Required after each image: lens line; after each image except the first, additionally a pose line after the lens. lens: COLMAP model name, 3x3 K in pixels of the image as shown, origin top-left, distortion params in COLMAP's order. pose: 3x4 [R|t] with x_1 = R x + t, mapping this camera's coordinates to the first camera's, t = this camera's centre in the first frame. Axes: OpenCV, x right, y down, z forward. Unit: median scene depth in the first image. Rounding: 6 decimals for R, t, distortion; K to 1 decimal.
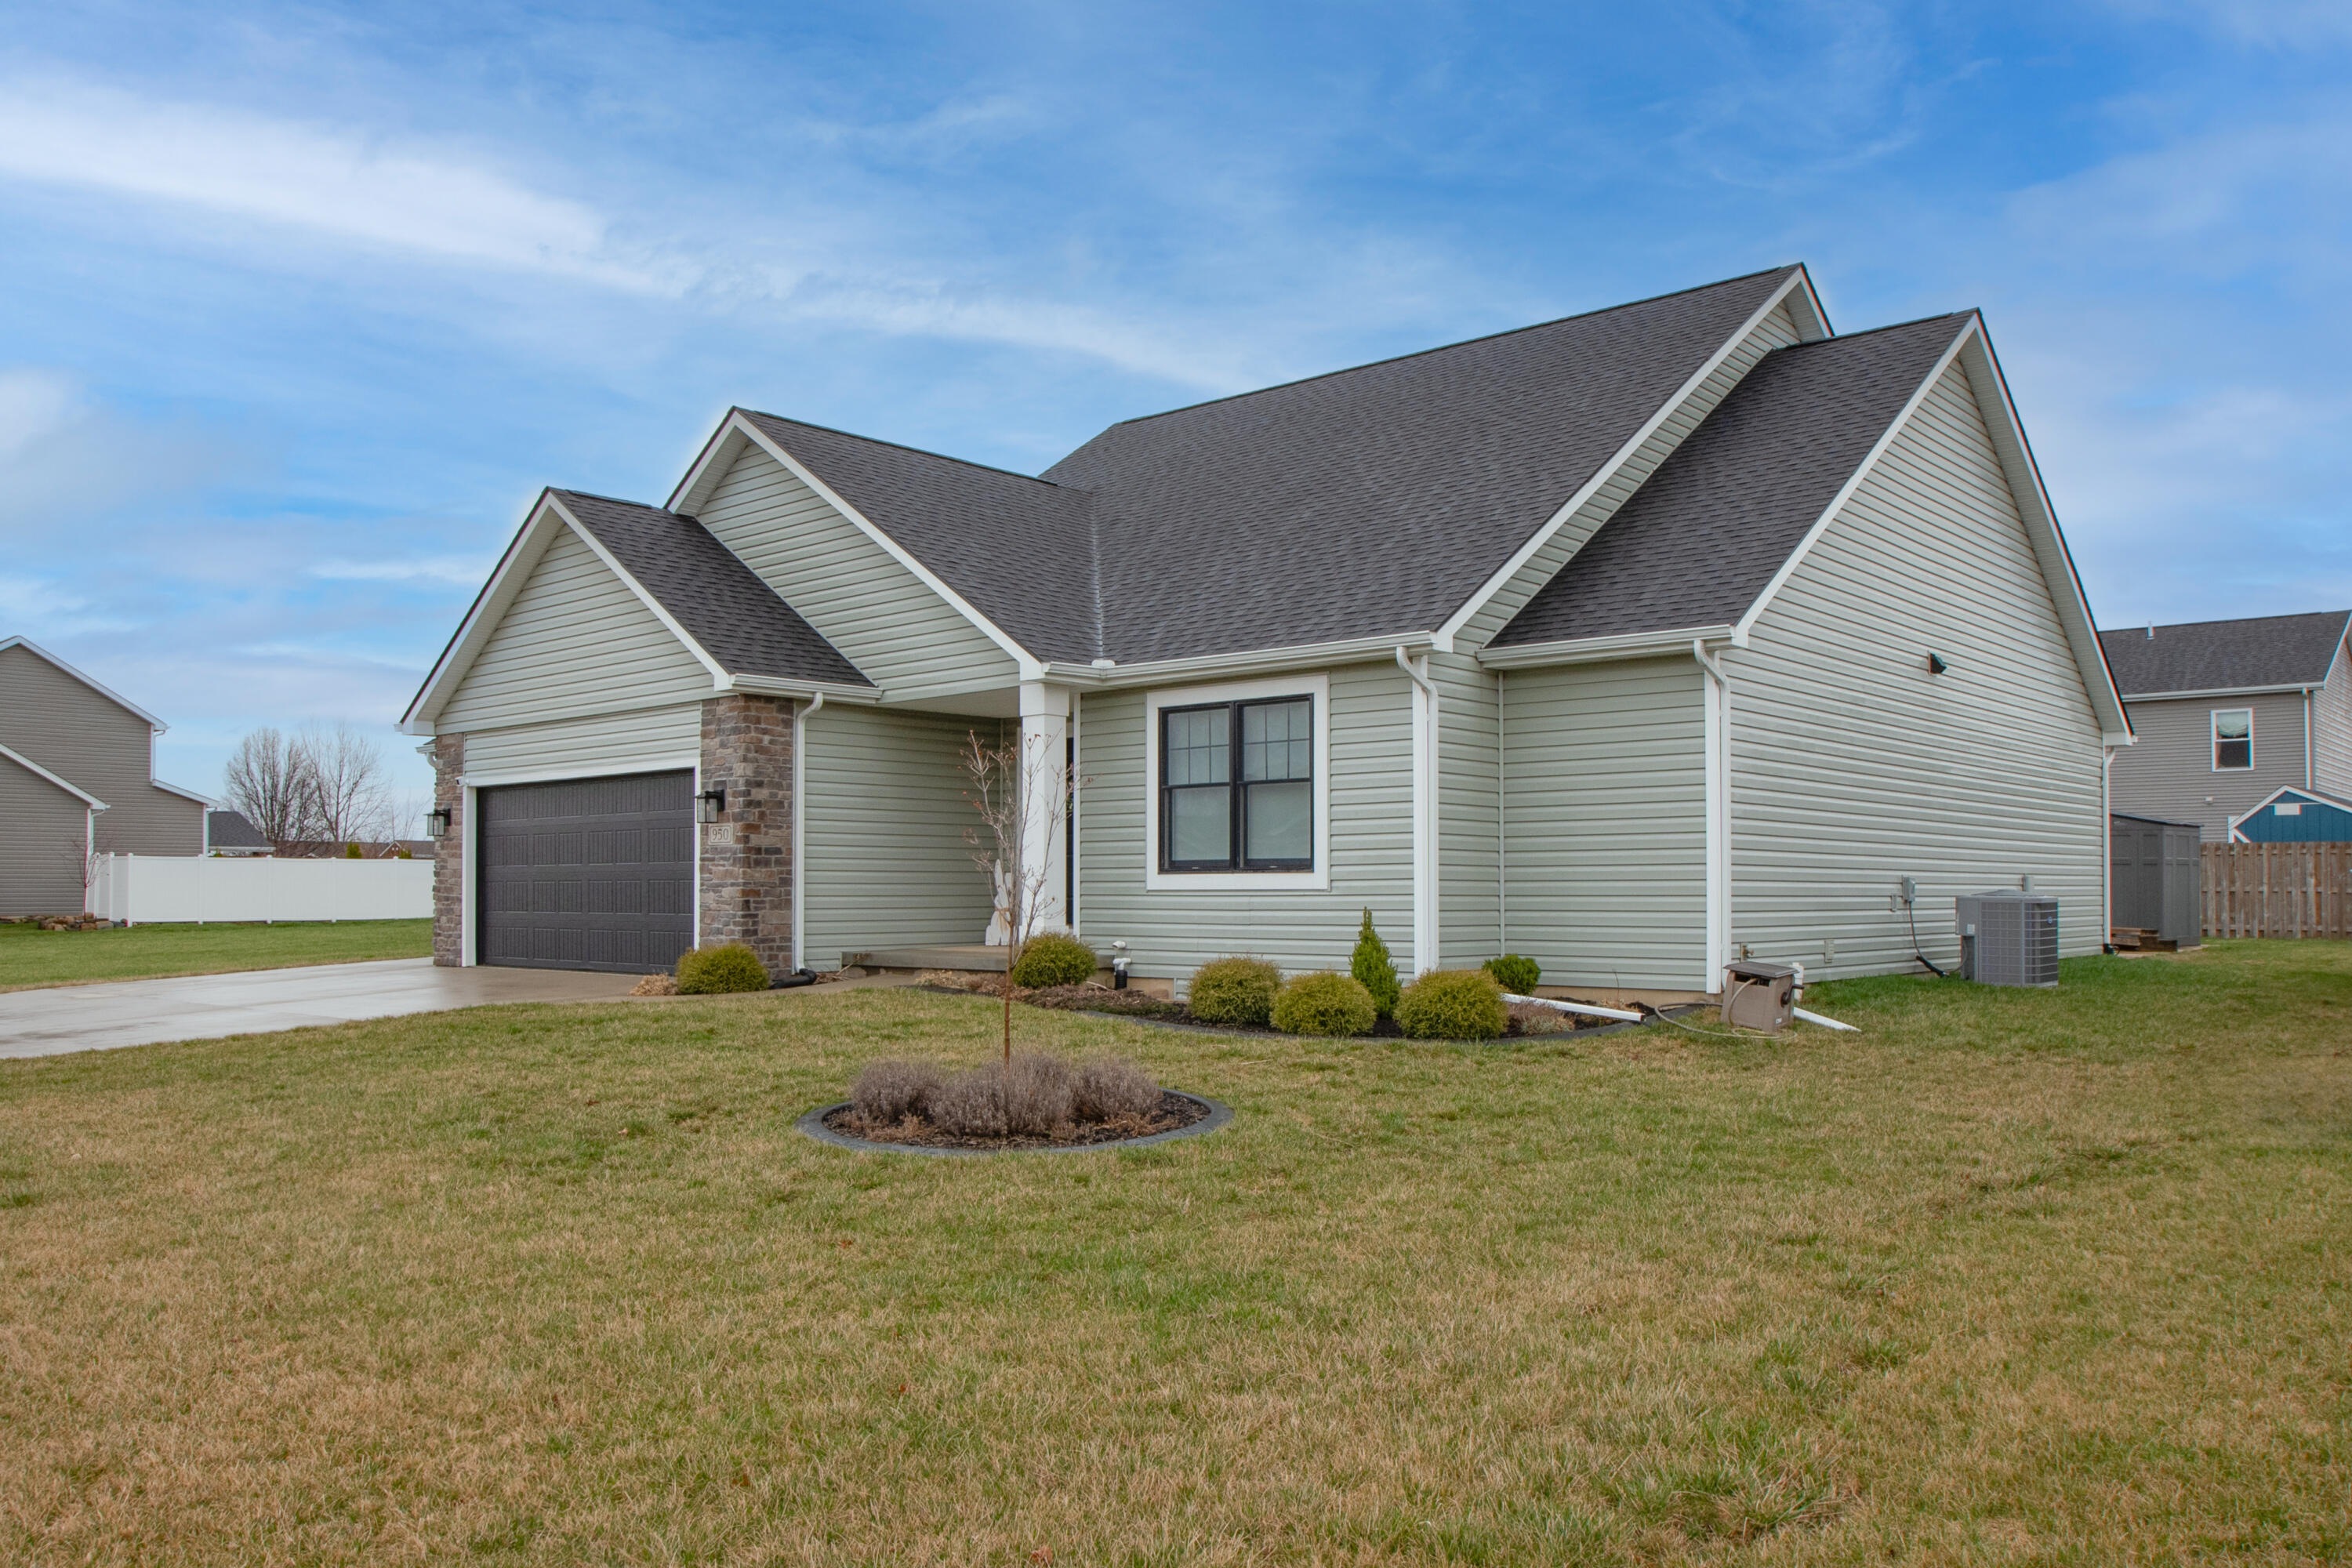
lens RADIAL K [[1777.8, 0, 1174.8], [0, 1777.8, 852.1], [0, 0, 1]] dist [-0.057450, 0.000861]
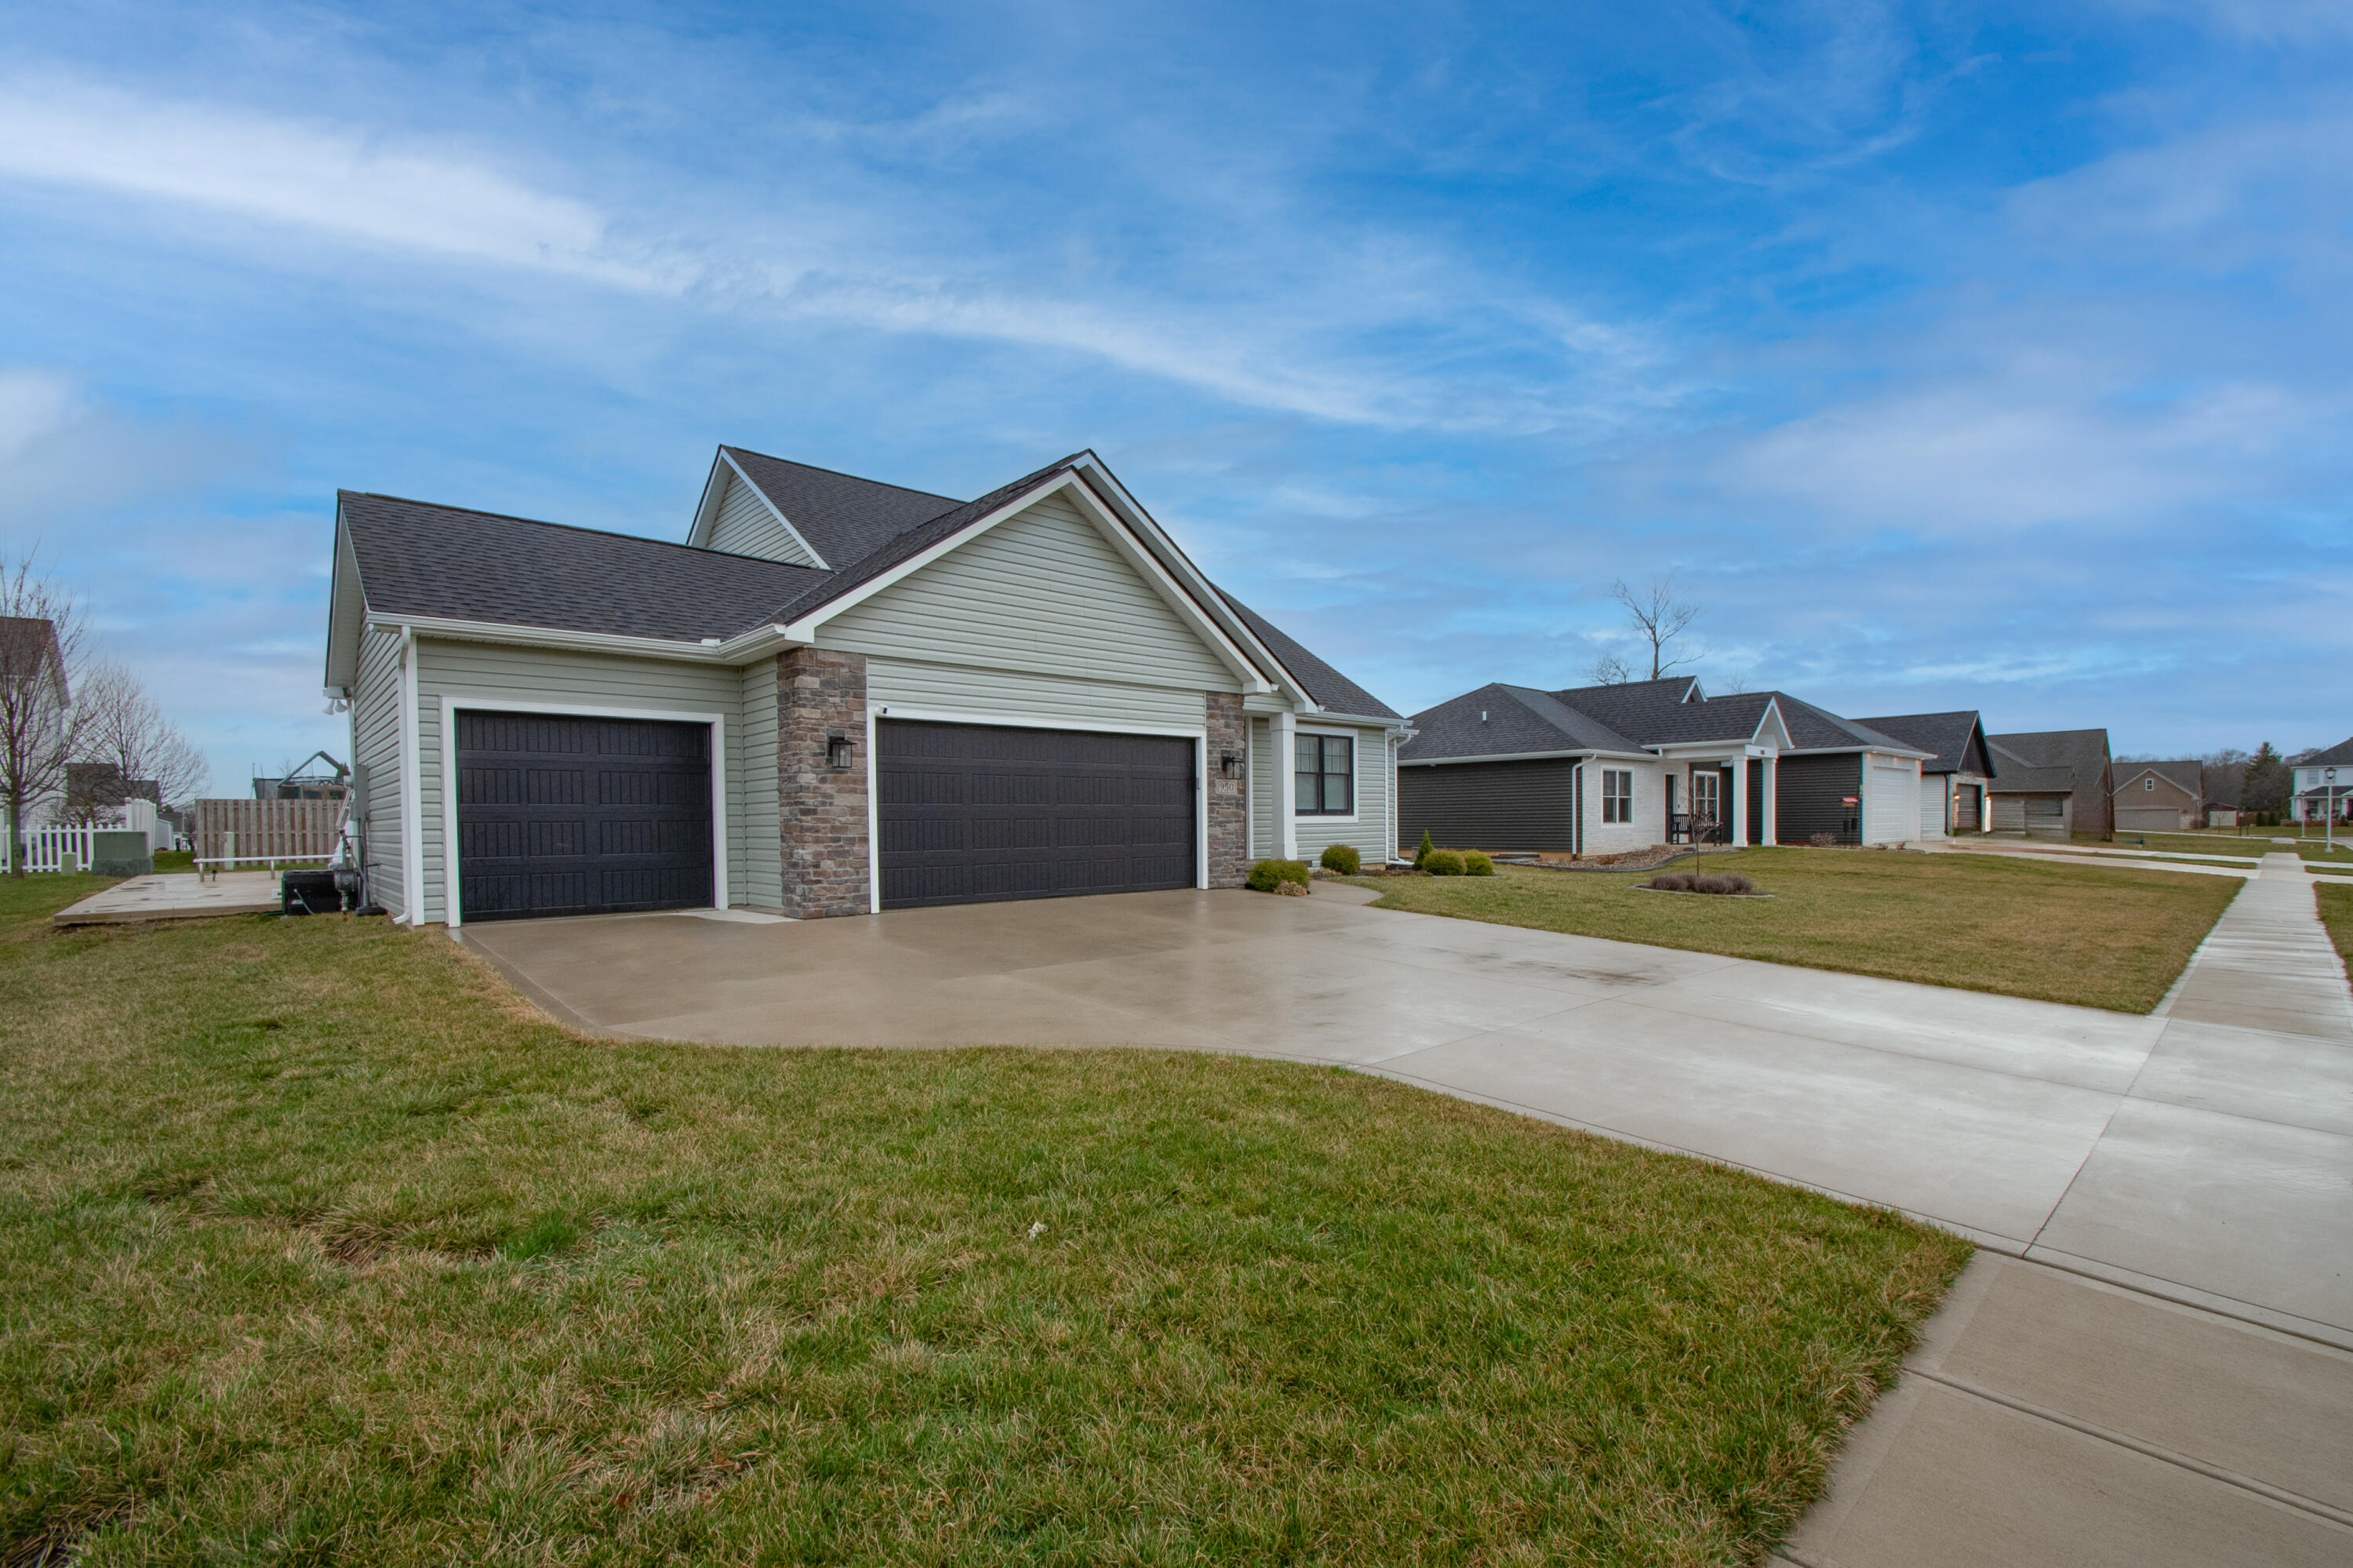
lens RADIAL K [[1023.3, 0, 1170.5], [0, 1023.3, 848.9], [0, 0, 1]] dist [0.017993, -0.015860]
pose [[0.096322, -0.026041, 0.995009, -1.109187], [-0.012133, 0.999553, 0.027335, 0.018668], [-0.995276, -0.014705, 0.095963, 0.963277]]
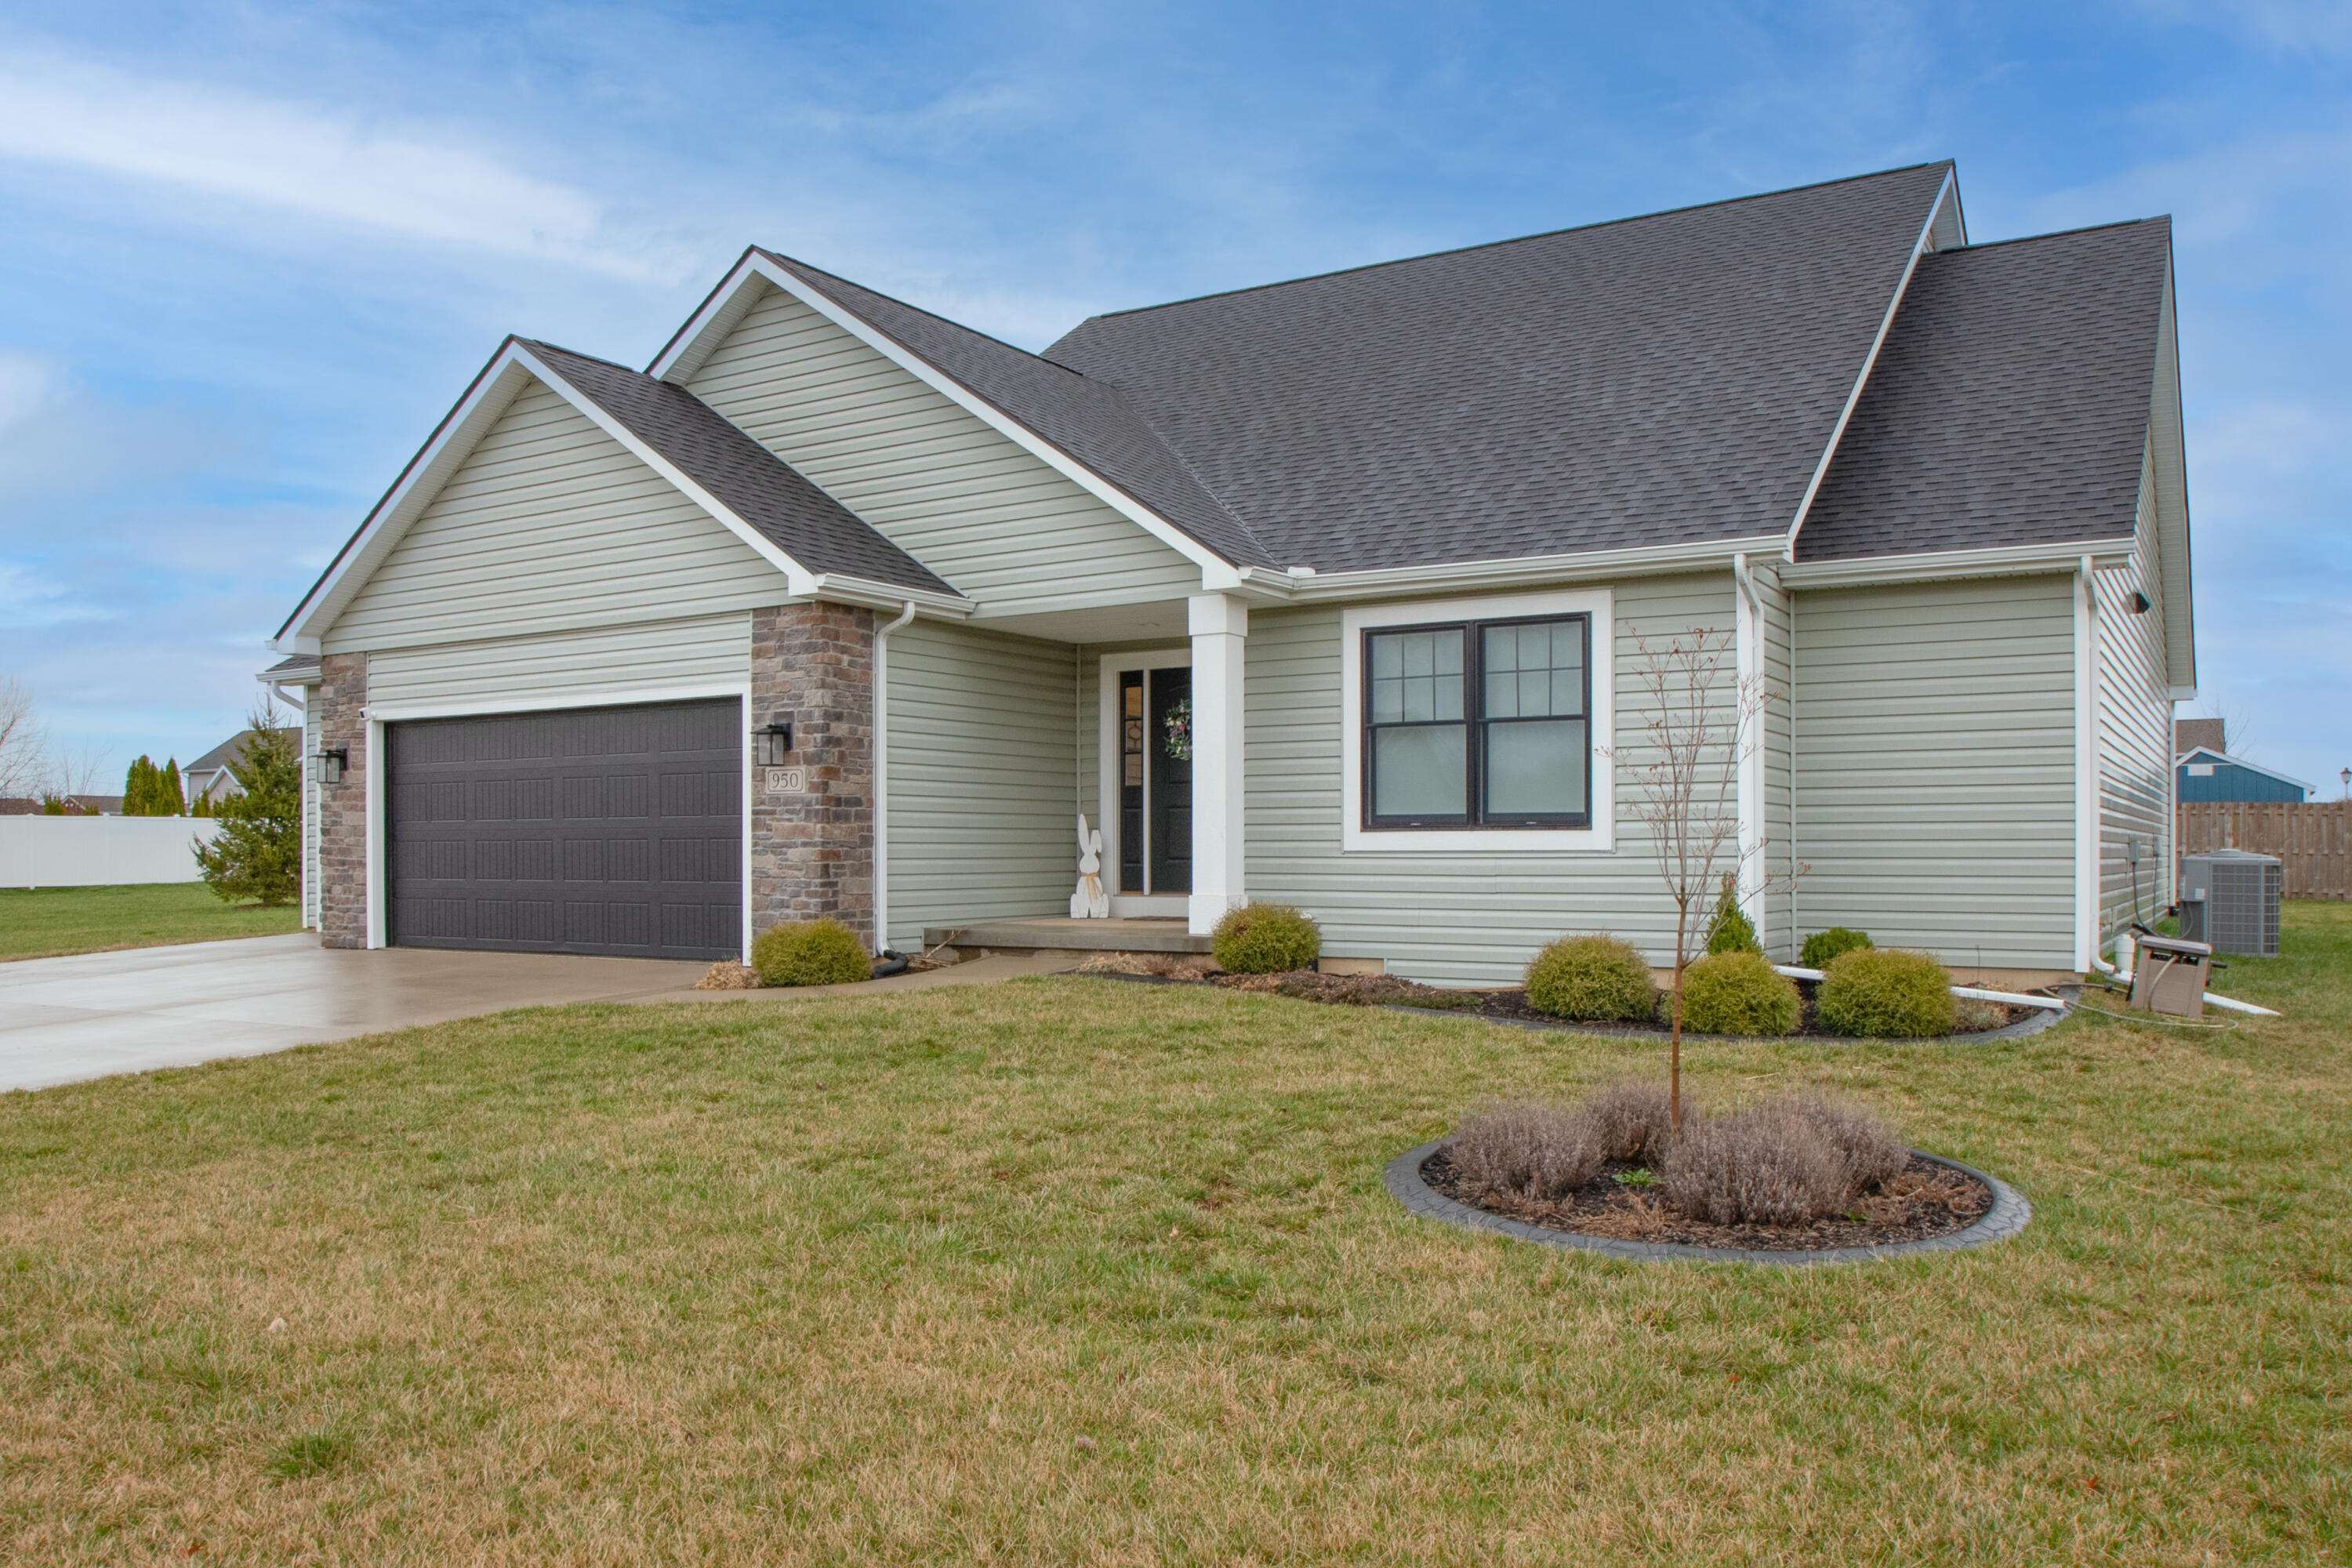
lens RADIAL K [[1774.4, 0, 1178.9], [0, 1774.4, 852.9], [0, 0, 1]] dist [-0.050865, -0.000609]
pose [[0.984834, -0.000966, 0.173495, -0.221652], [-0.003151, 0.999720, 0.023454, 0.003110], [-0.173469, -0.023645, 0.984555, 0.198557]]
